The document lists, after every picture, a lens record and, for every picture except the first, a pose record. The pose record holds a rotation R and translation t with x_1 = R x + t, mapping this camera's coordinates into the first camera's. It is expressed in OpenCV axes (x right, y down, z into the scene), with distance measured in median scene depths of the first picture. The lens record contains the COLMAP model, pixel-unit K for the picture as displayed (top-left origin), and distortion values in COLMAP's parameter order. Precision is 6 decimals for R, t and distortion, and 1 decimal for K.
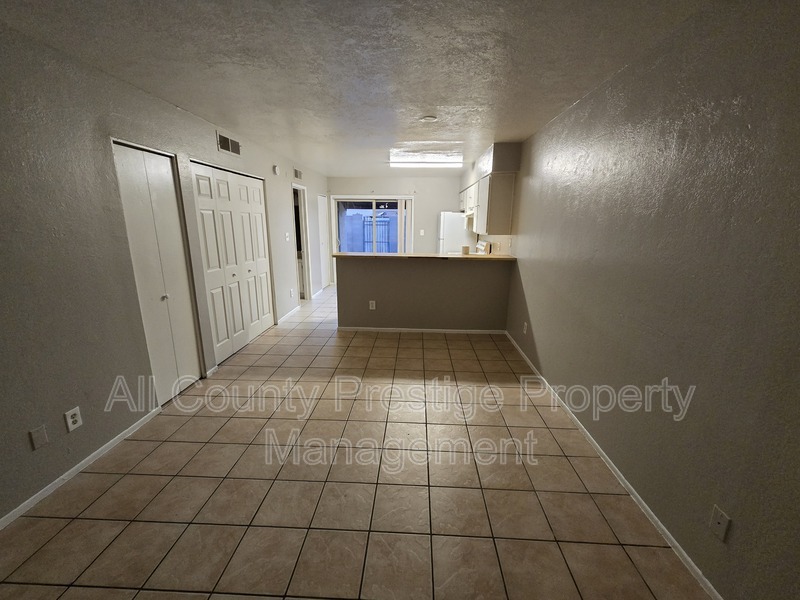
lens RADIAL K [[334.4, 0, 401.4], [0, 334.4, 301.3], [0, 0, 1]] dist [-0.003068, 0.001290]
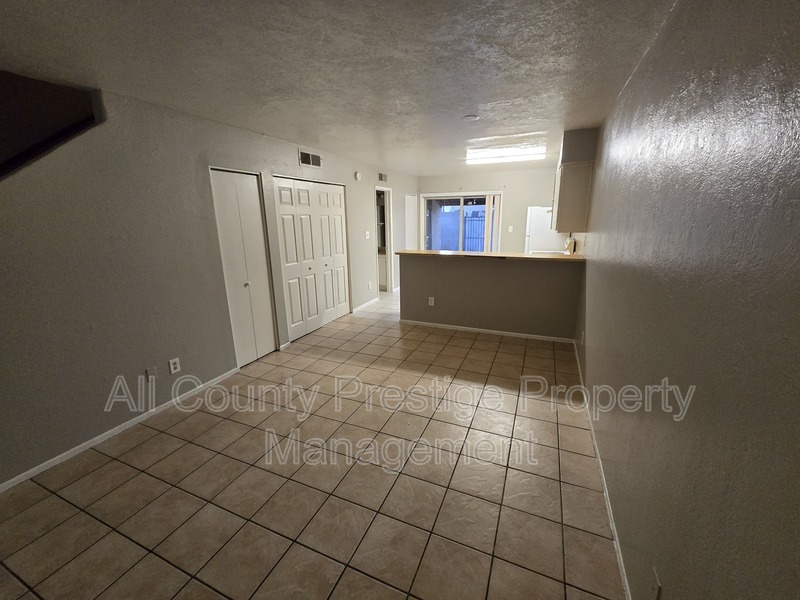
lens RADIAL K [[334.4, 0, 398.8], [0, 334.4, 298.3], [0, 0, 1]] dist [-0.003068, 0.001290]
pose [[0.933028, 0.063312, -0.354191, 0.218209], [-0.060906, 0.997982, 0.017949, -0.012150], [0.354612, 0.004825, 0.935001, -0.002383]]
